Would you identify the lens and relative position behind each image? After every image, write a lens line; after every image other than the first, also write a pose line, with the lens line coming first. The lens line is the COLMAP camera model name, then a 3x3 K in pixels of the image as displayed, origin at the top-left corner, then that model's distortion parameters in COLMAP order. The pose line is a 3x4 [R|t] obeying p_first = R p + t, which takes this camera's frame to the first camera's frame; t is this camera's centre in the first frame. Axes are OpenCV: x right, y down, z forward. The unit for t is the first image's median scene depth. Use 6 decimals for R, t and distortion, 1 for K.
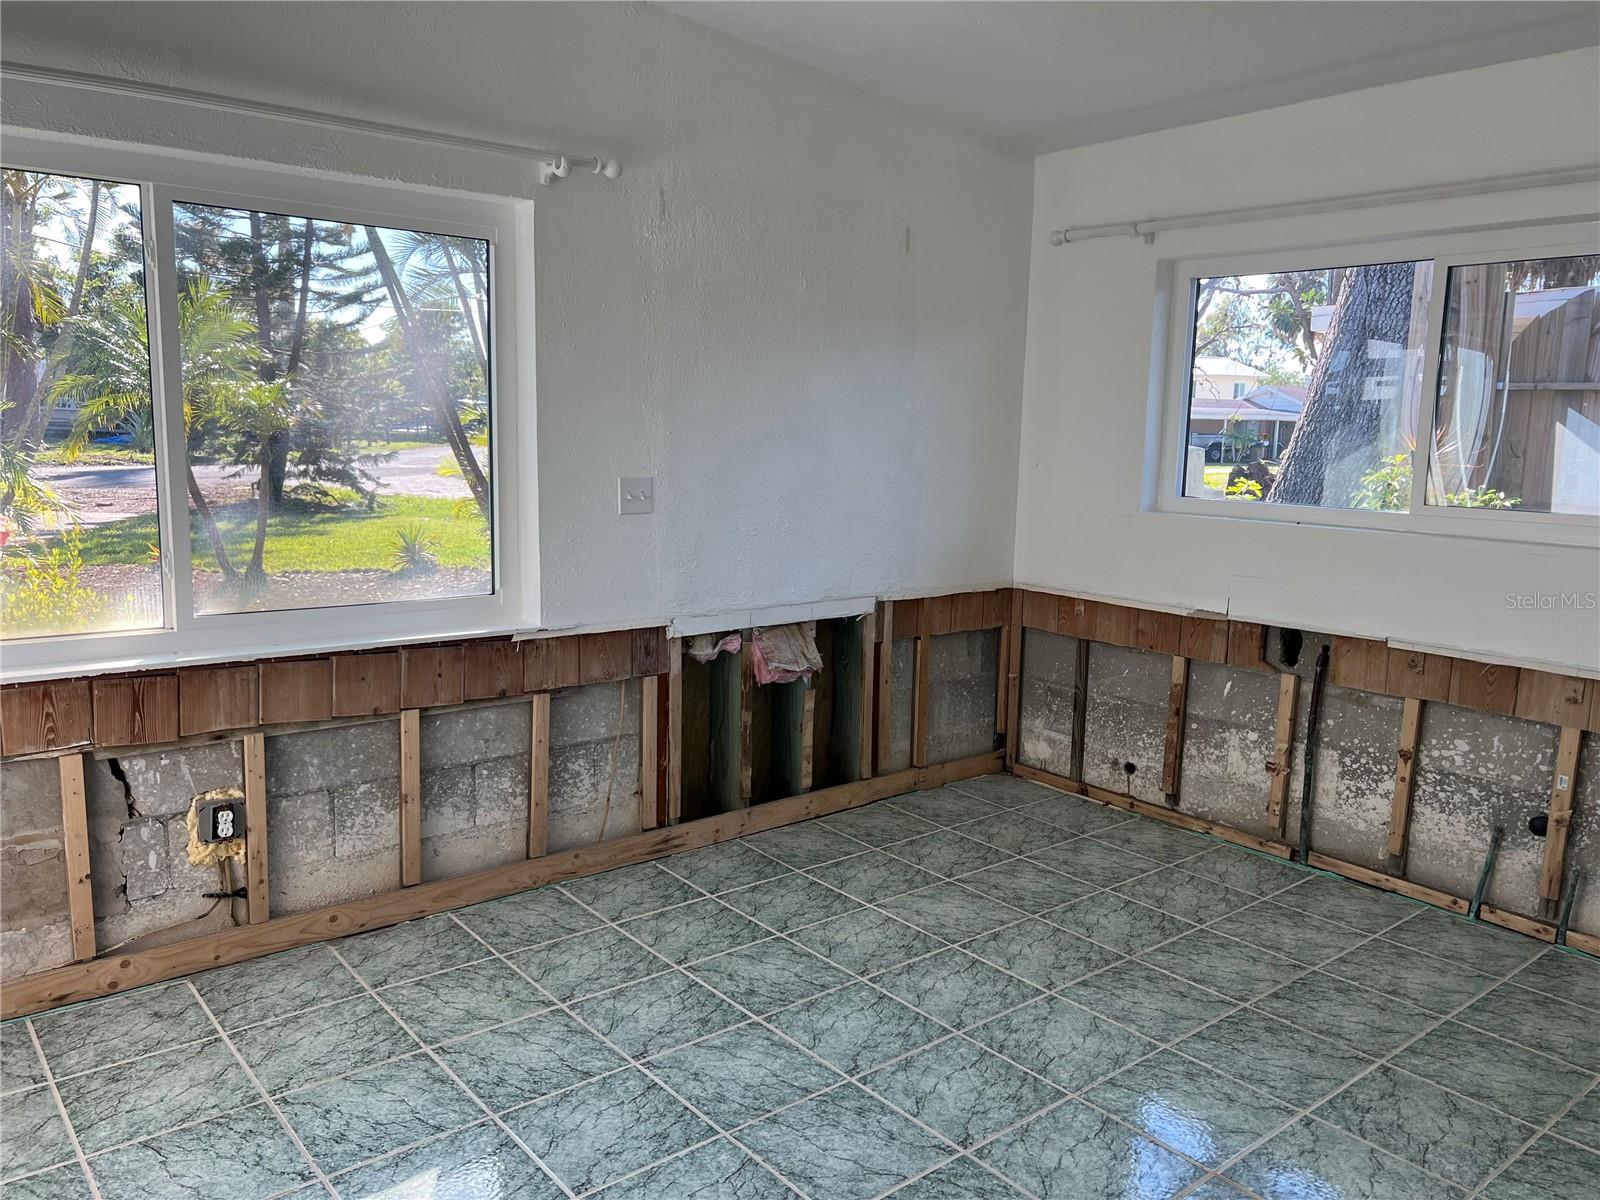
lens RADIAL K [[1198.2, 0, 800.0], [0, 1198.2, 600.0], [0, 0, 1]] dist [0.014733, -0.004221]
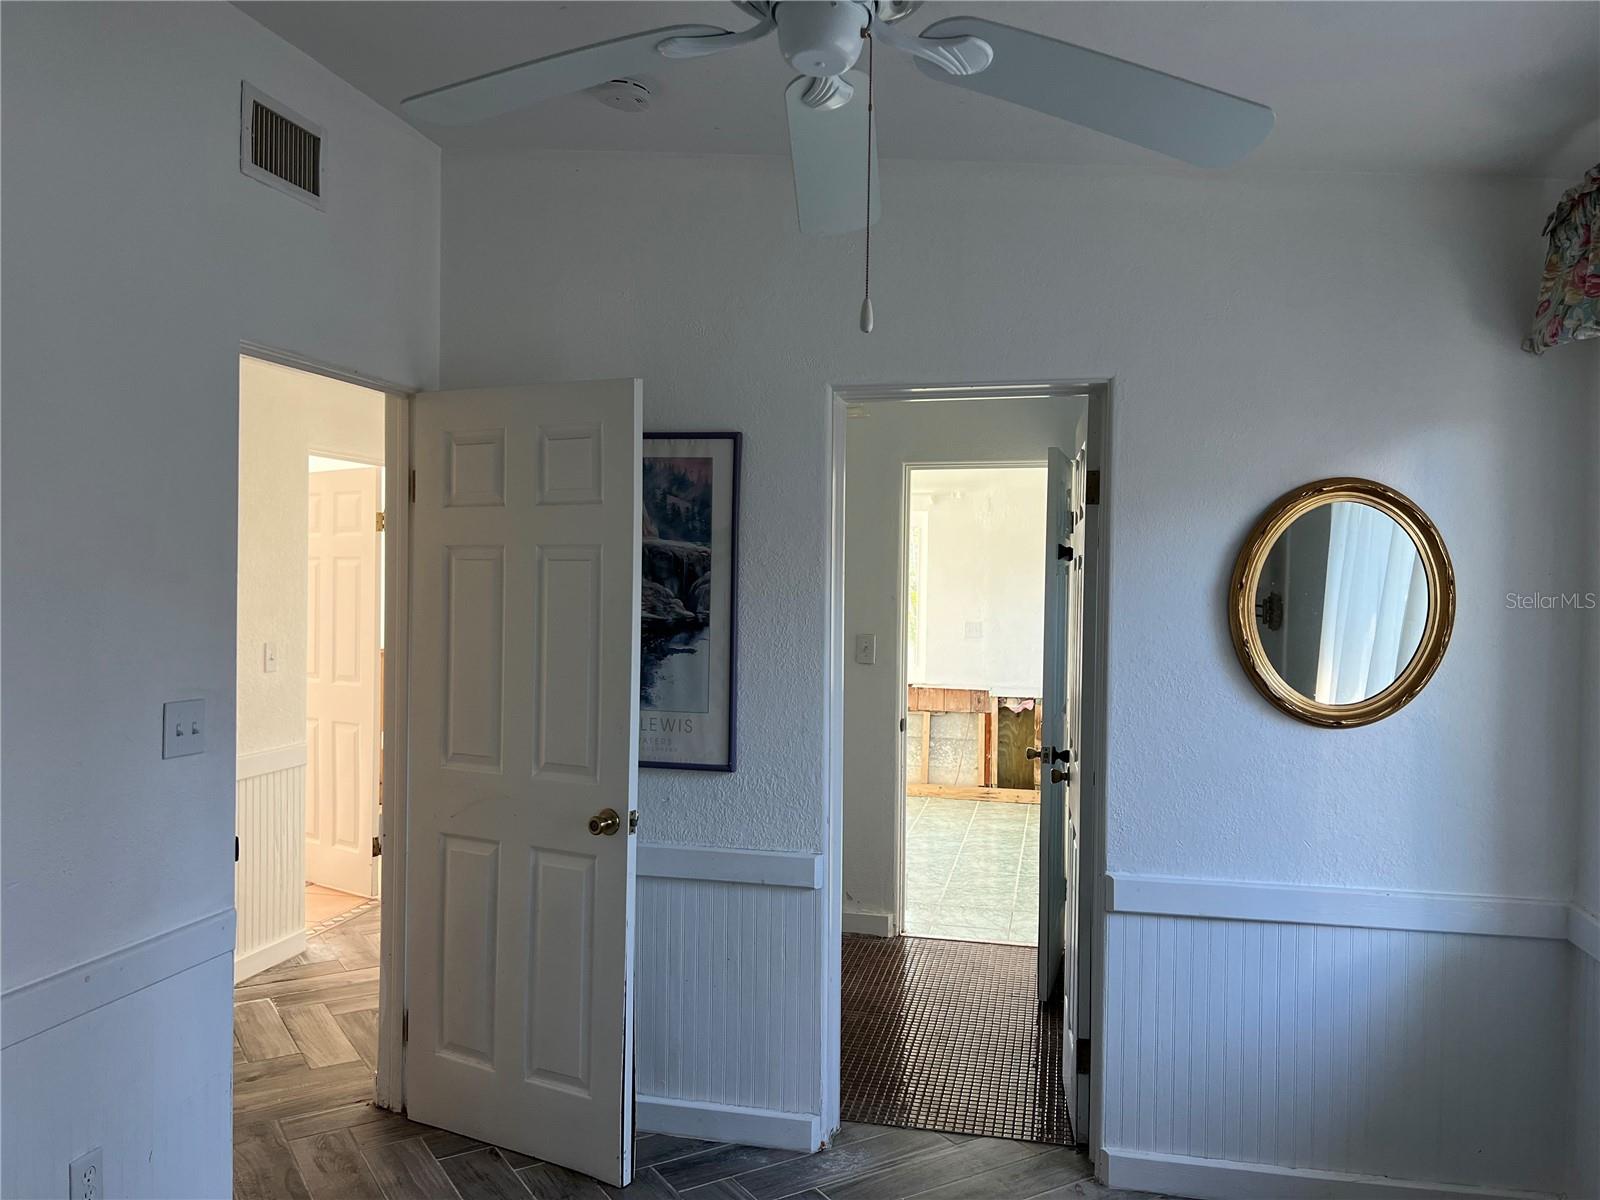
lens RADIAL K [[1198.2, 0, 800.0], [0, 1198.2, 600.0], [0, 0, 1]] dist [0.014733, -0.004221]
pose [[0.610948, -0.000530, -0.791670, 1.391265], [-0.122970, 0.987799, -0.095560, 0.109281], [0.782062, 0.155734, 0.603429, -0.597575]]
